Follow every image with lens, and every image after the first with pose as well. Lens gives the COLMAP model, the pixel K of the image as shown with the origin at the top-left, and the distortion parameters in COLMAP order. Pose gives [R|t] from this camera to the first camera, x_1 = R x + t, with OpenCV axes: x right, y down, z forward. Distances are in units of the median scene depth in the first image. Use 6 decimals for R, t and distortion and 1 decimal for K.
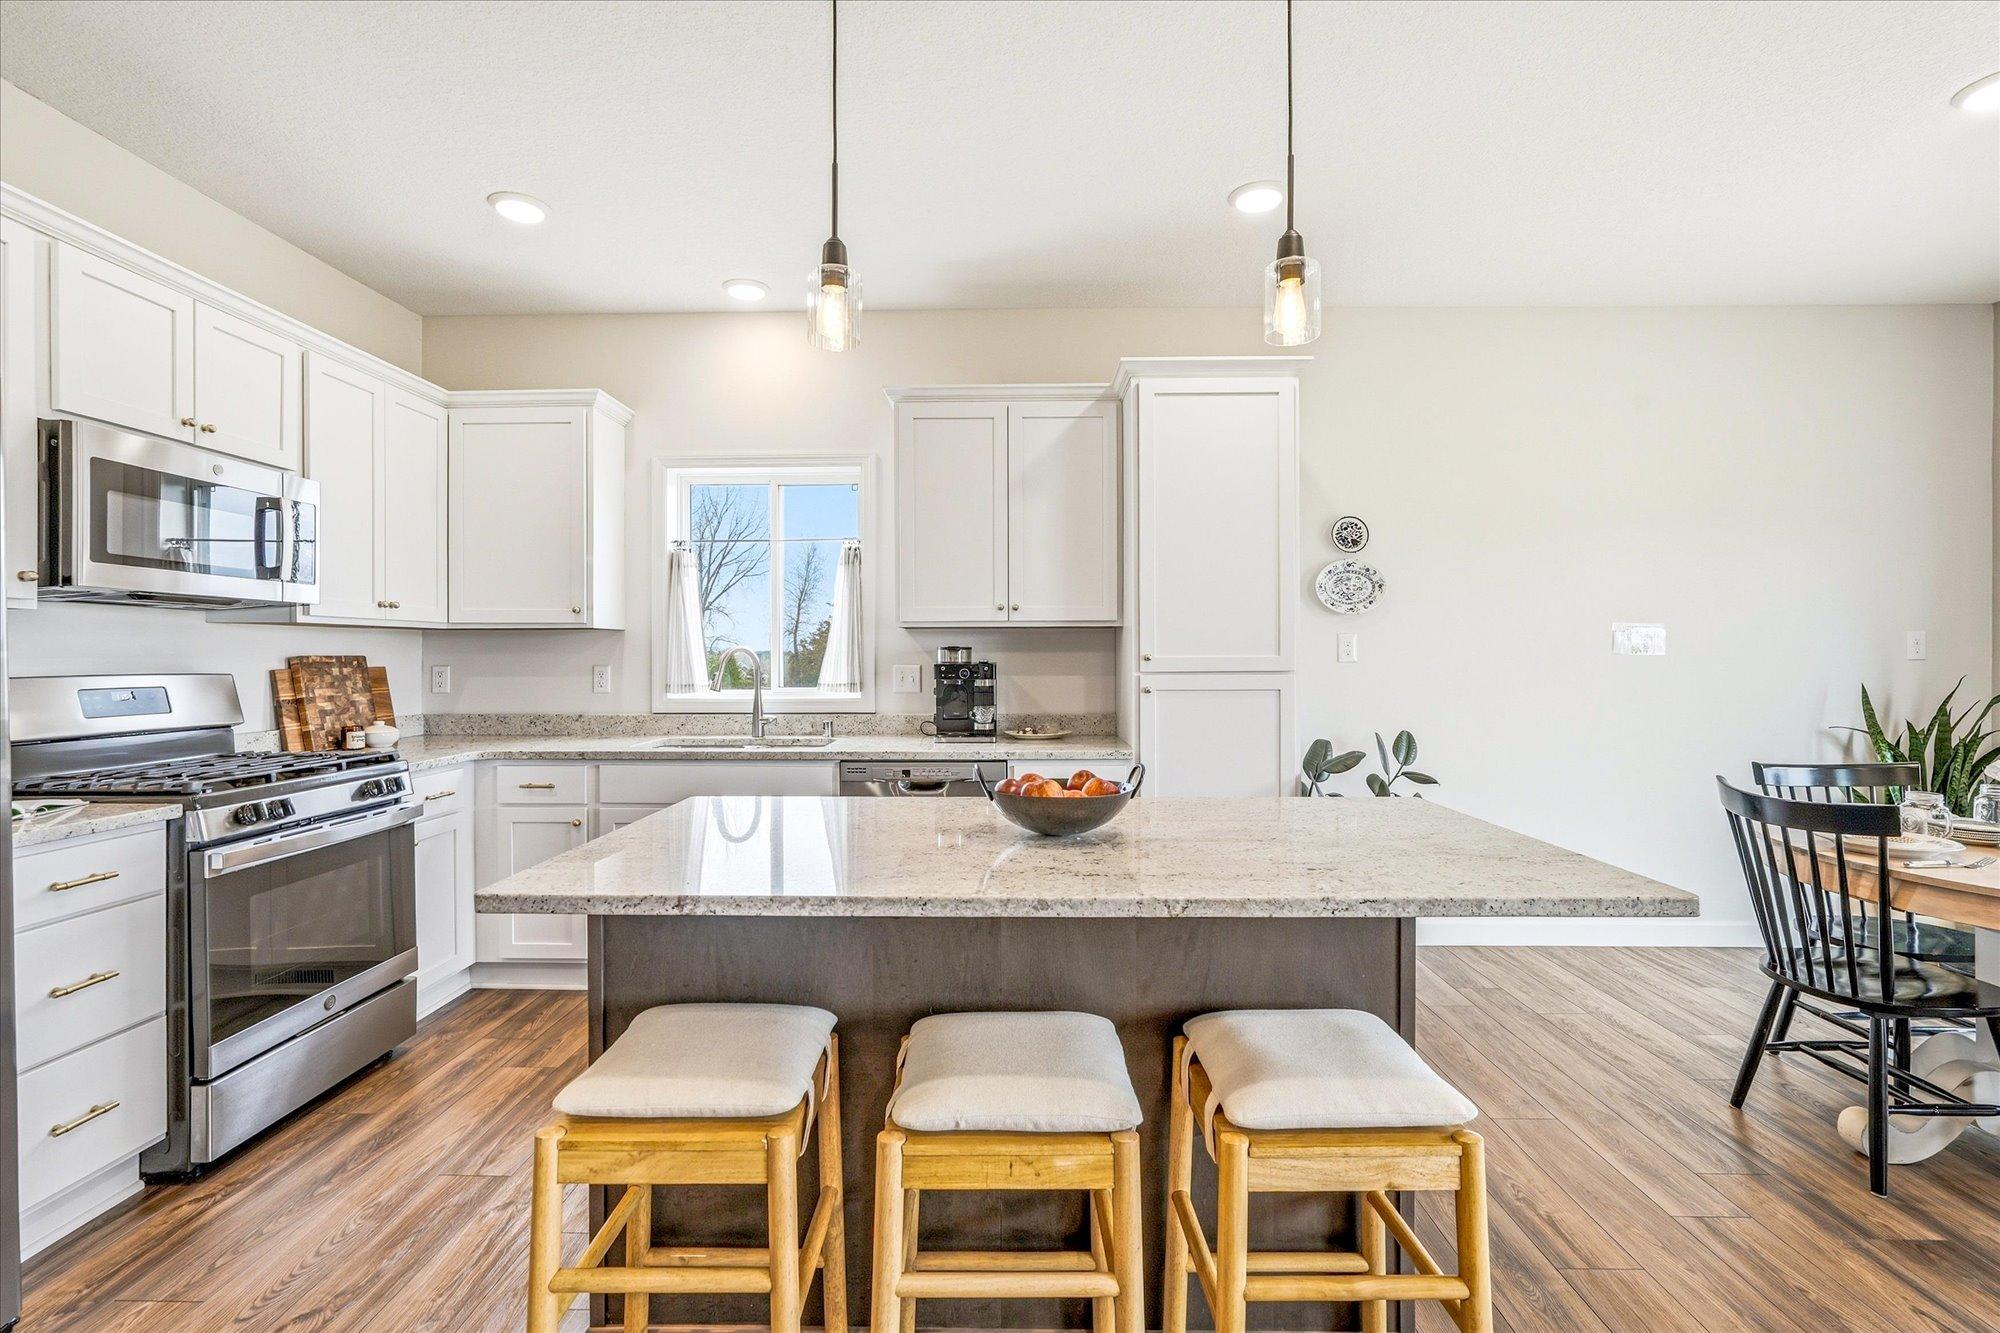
lens RADIAL K [[898.6, 0, 1000.0], [0, 898.6, 666.5], [0, 0, 1]] dist [-0.011609, -0.000061]
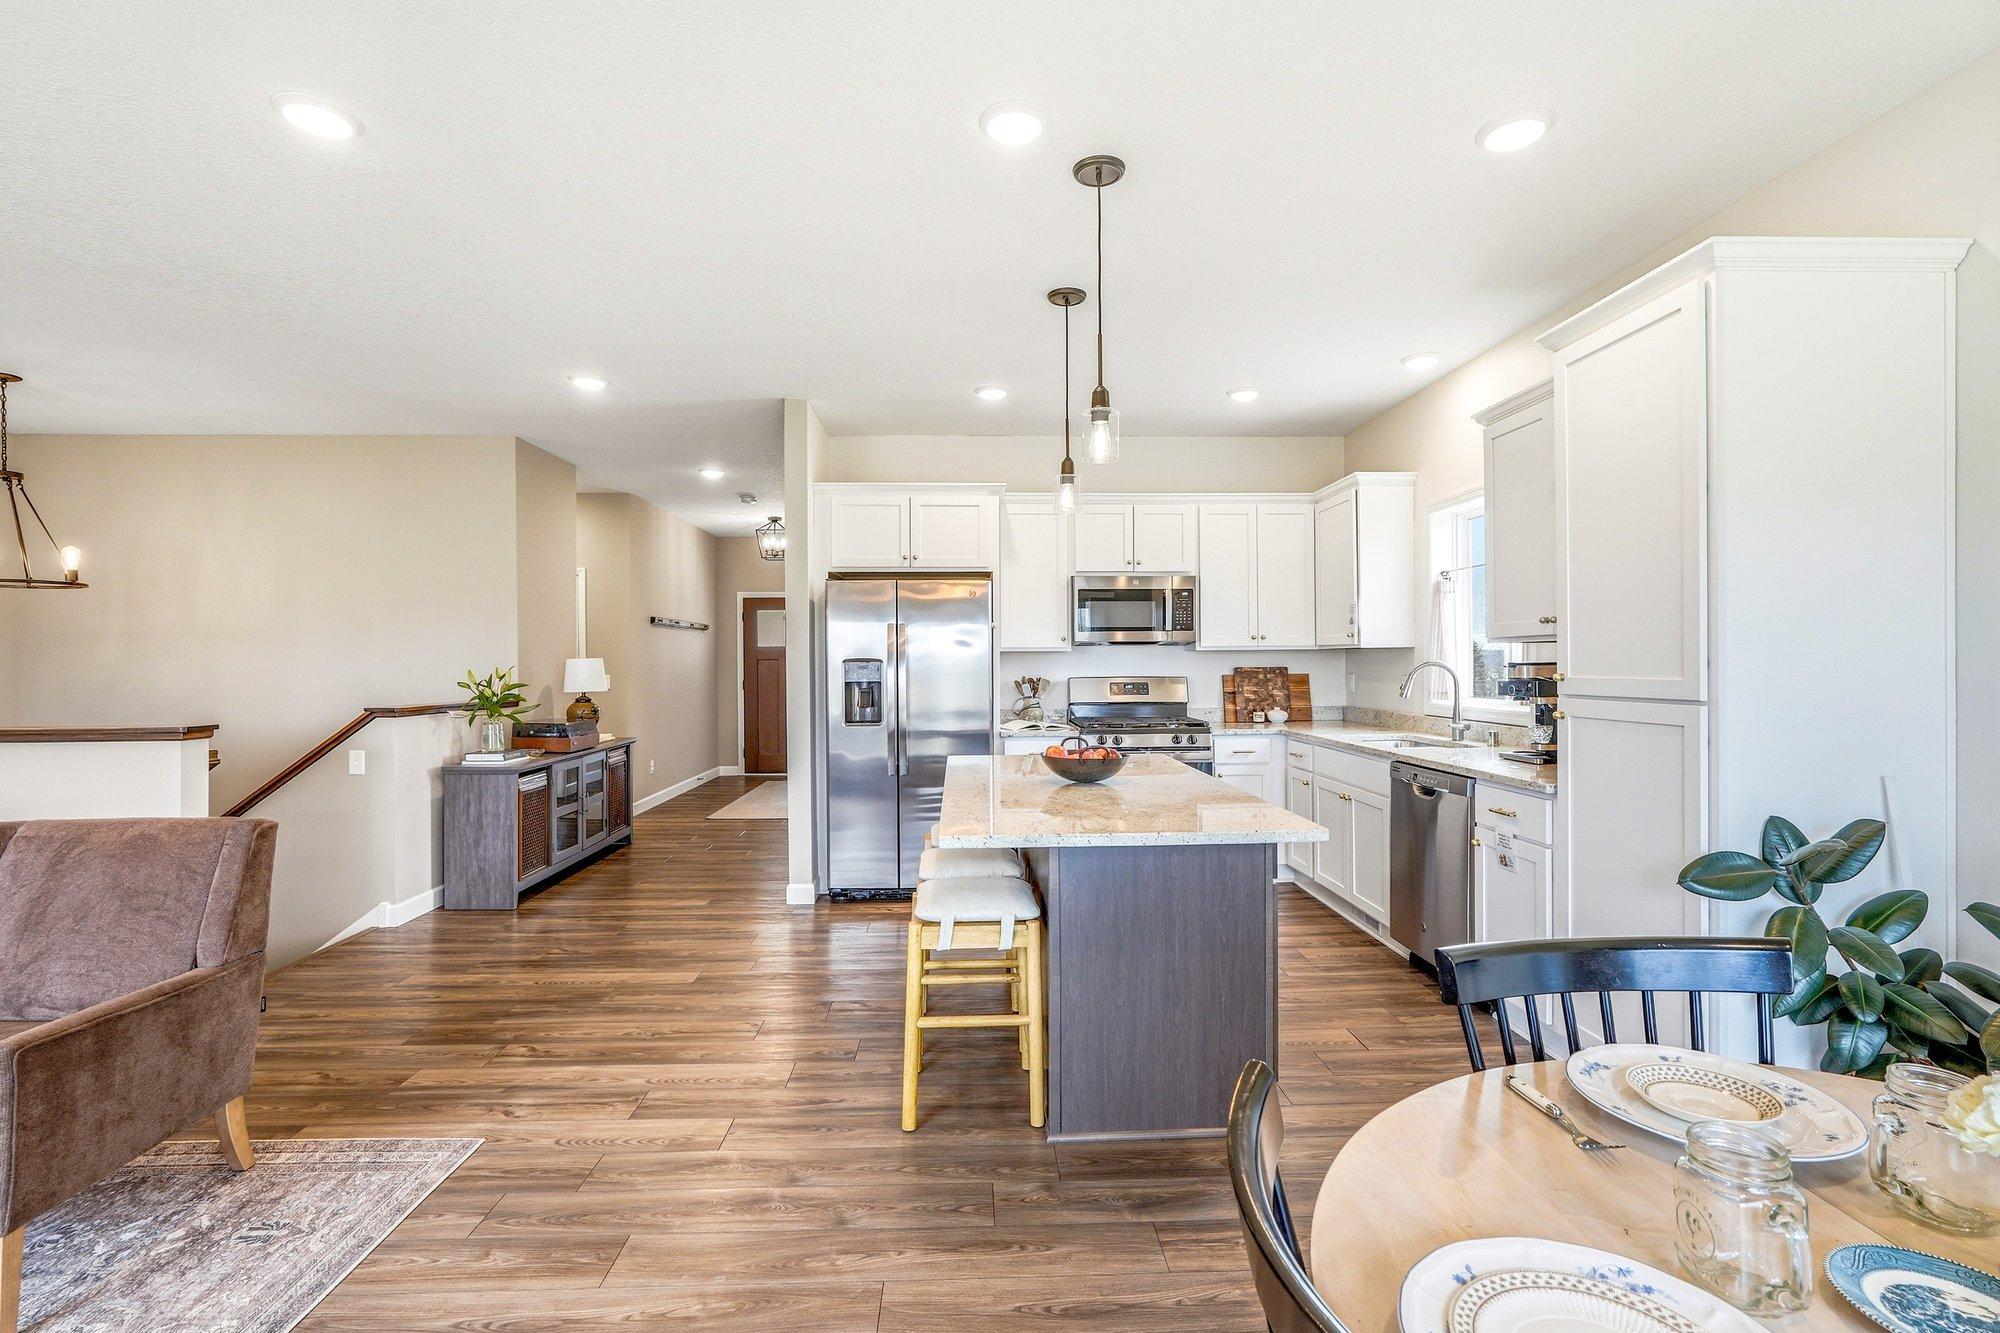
lens RADIAL K [[898.6, 0, 1000.0], [0, 898.6, 666.5], [0, 0, 1]] dist [-0.011609, -0.000061]
pose [[0.061103, 0.006989, -0.998107, 0.957424], [-0.003994, 0.999969, 0.006758, -0.023513], [0.998123, 0.003574, 0.061129, 0.408663]]
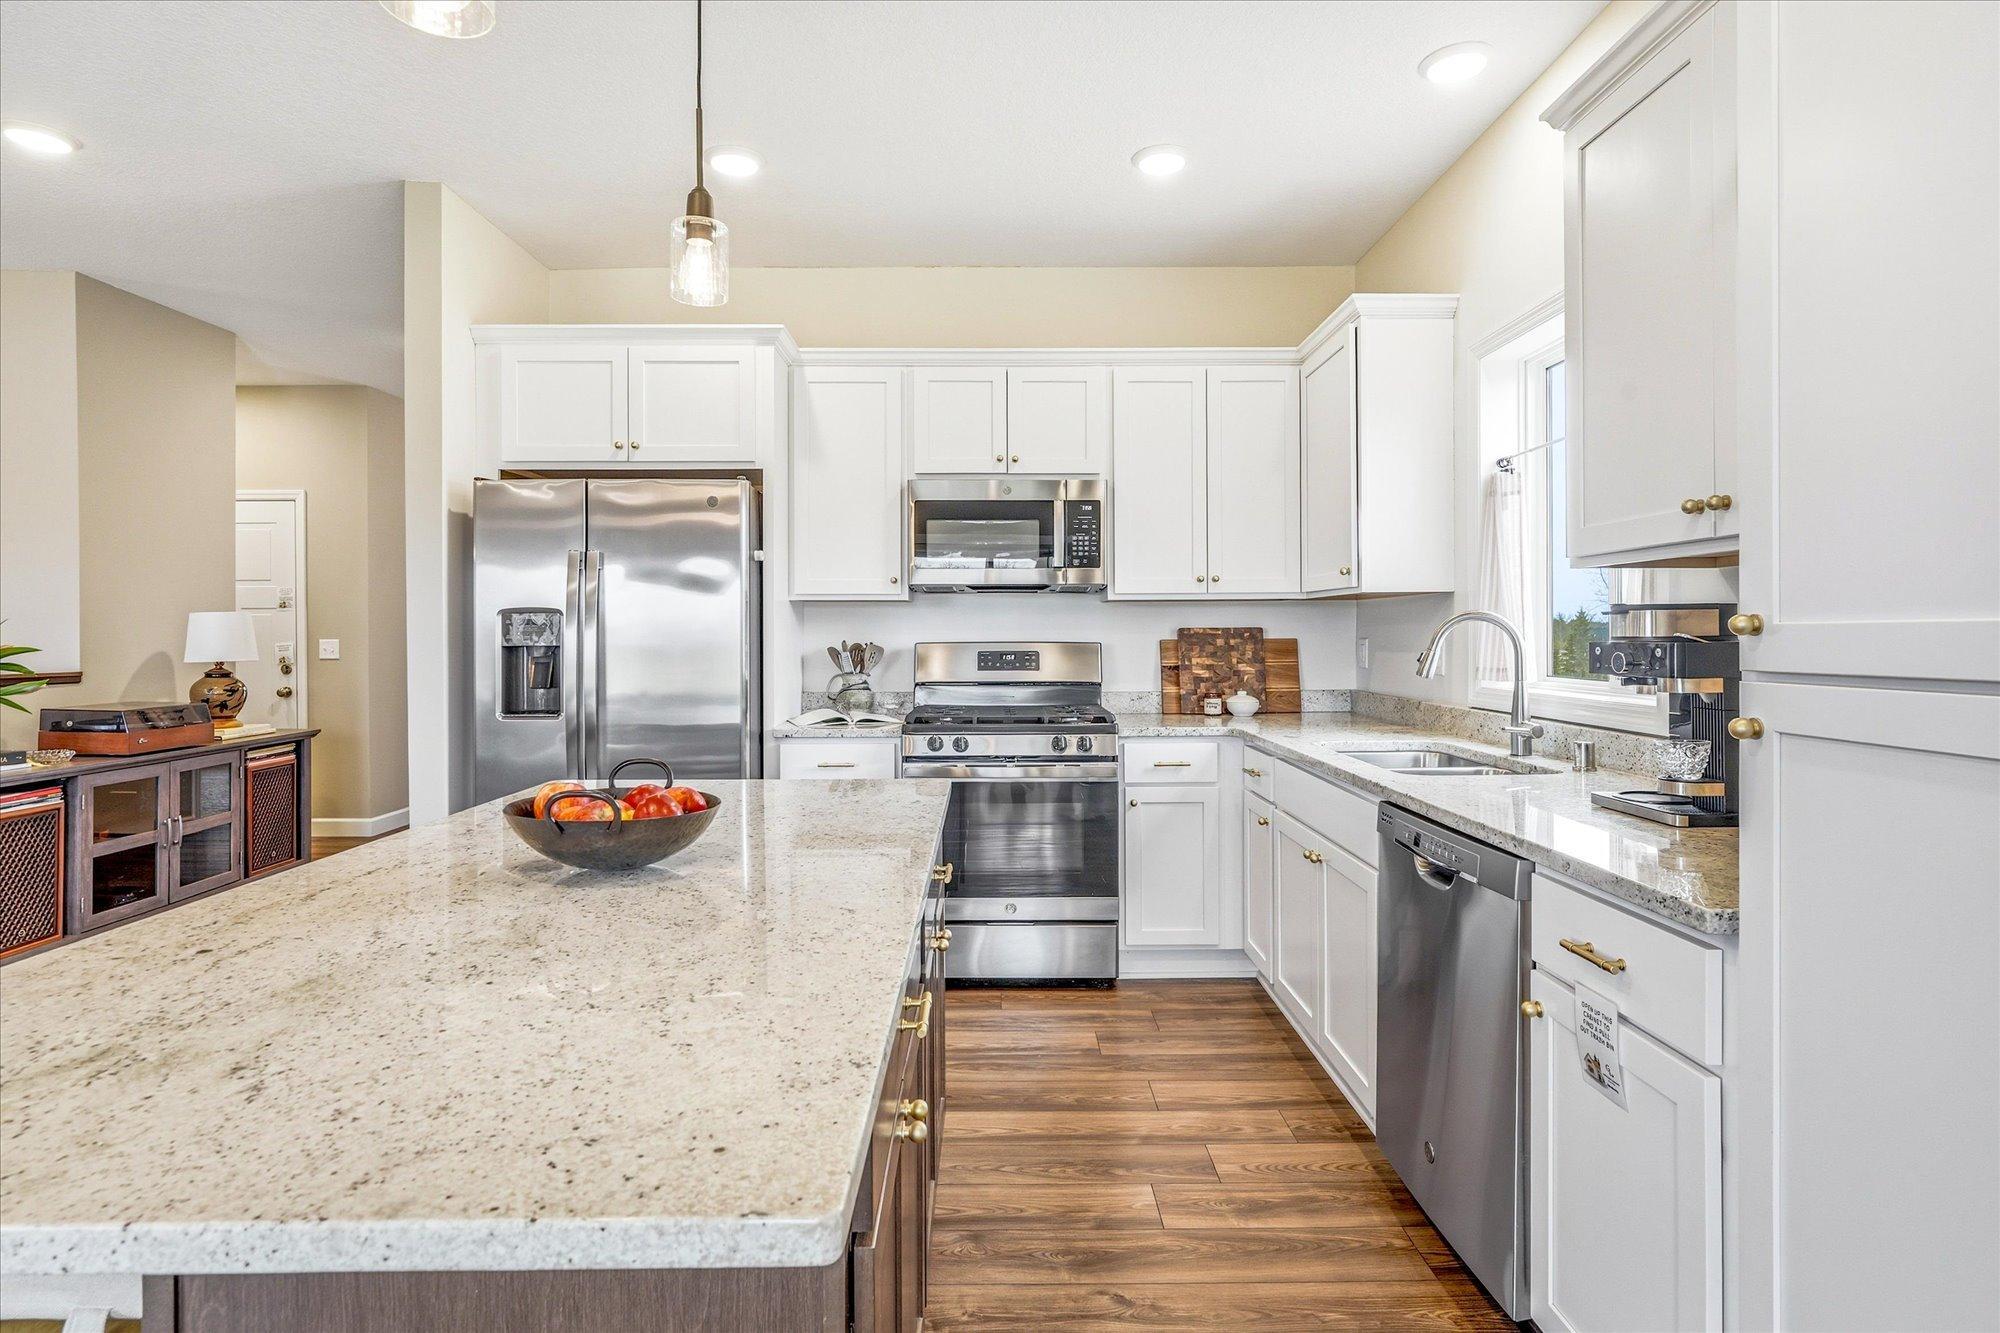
lens RADIAL K [[1024.2, 0, 994.9], [0, 1024.2, 635.9], [0, 0, 1]] dist [-0.004422, -0.000121]
pose [[0.025950, 0.004567, -0.999653, 0.502273], [-0.007661, 0.999961, 0.004369, -0.005683], [0.999634, 0.007545, 0.025984, 0.712542]]
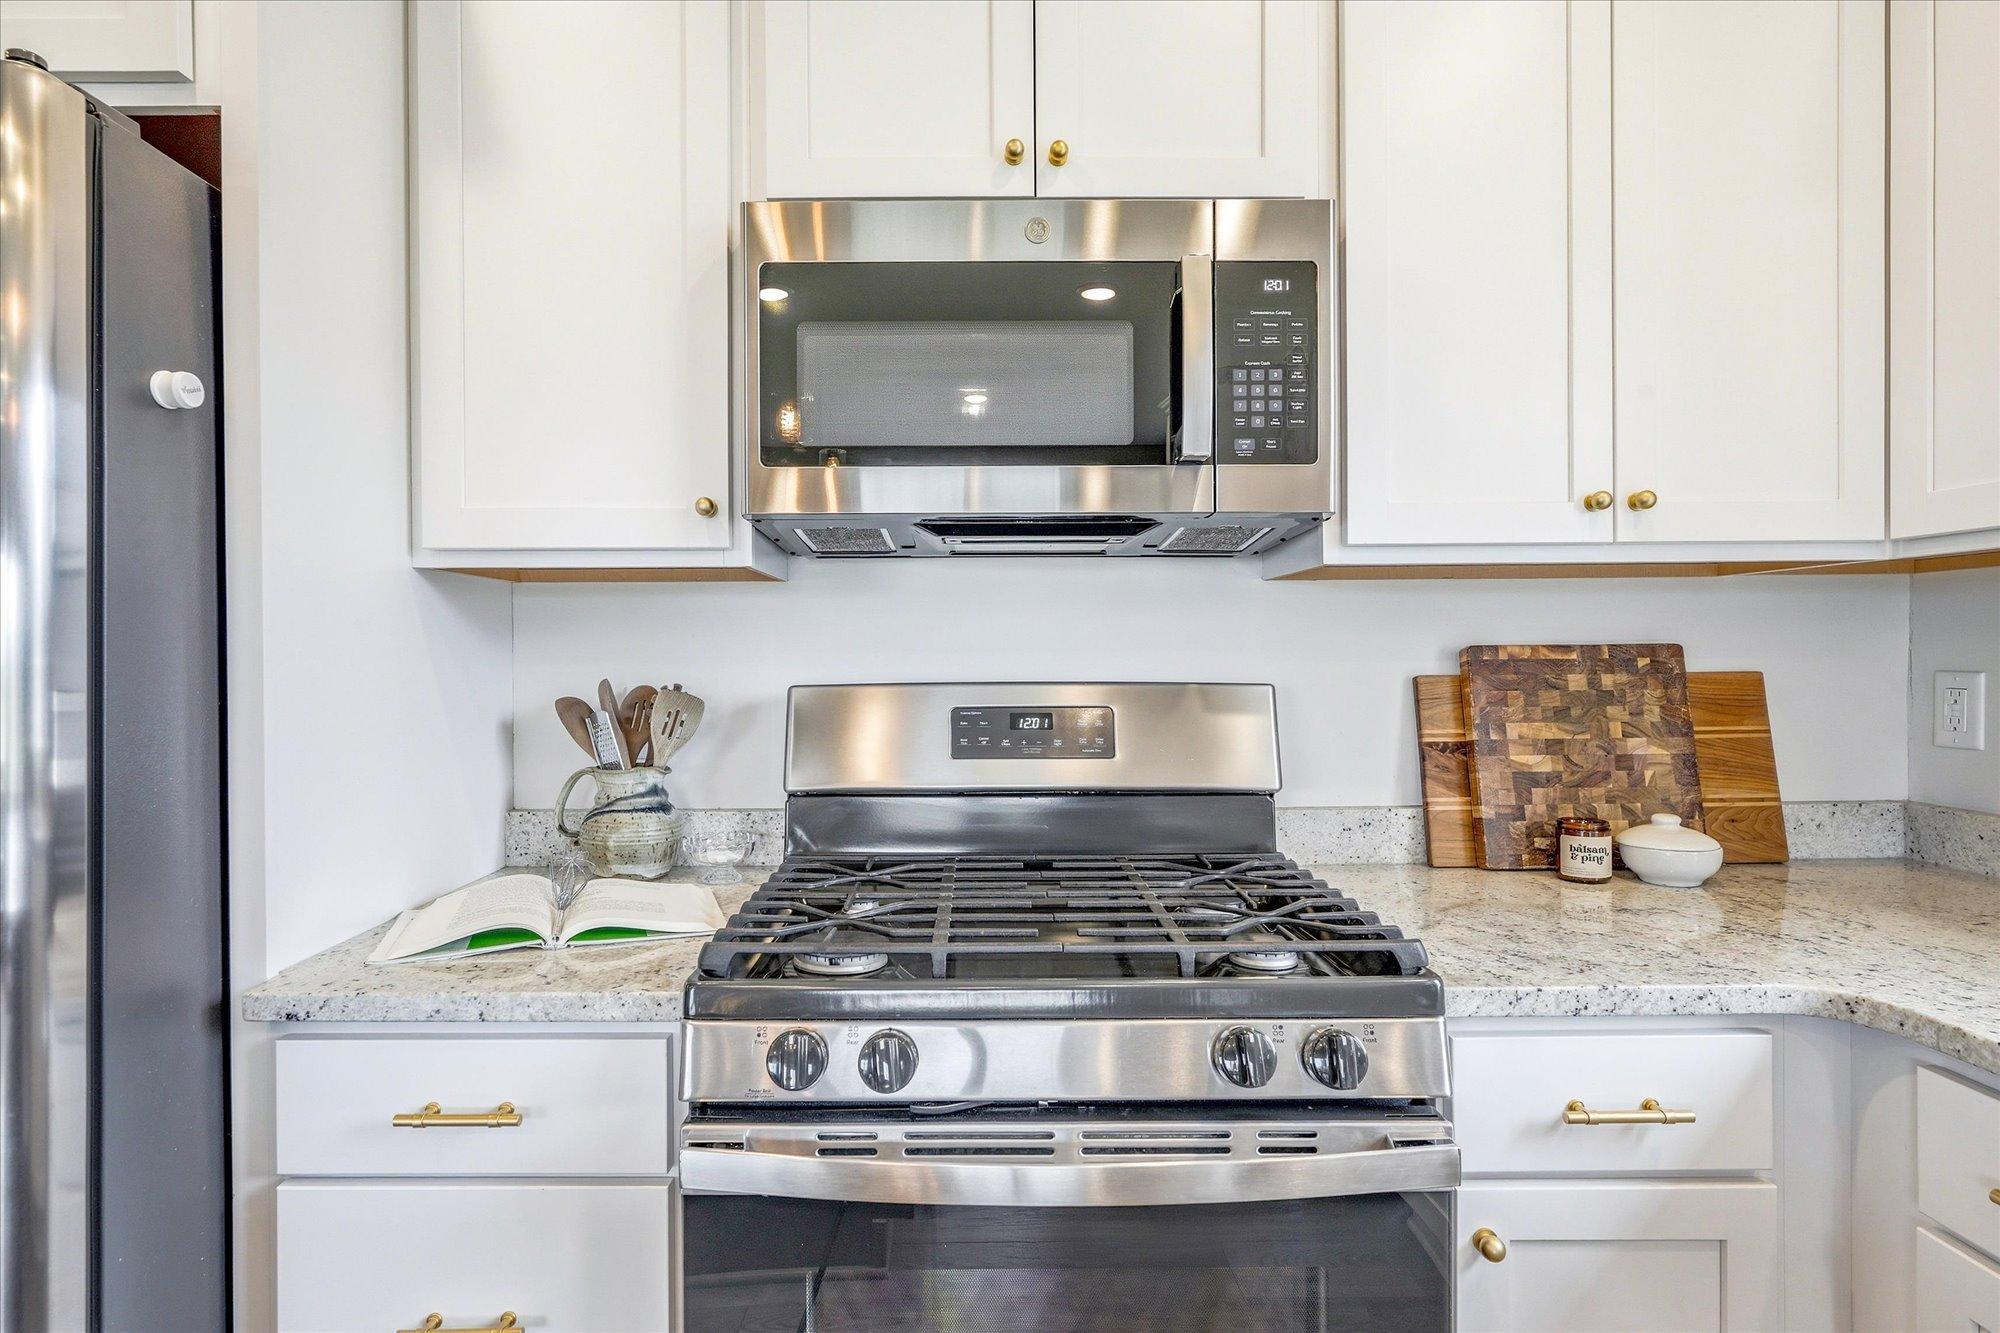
lens RADIAL K [[1044.4, 0, 972.7], [0, 1044.4, 664.2], [0, 0, 1]] dist [0.003286, 0.000883]
pose [[0.026813, 0.003272, -0.999635, -0.266899], [-0.004861, 0.999983, 0.003143, -0.003125], [0.999629, 0.004775, 0.026829, 0.720889]]
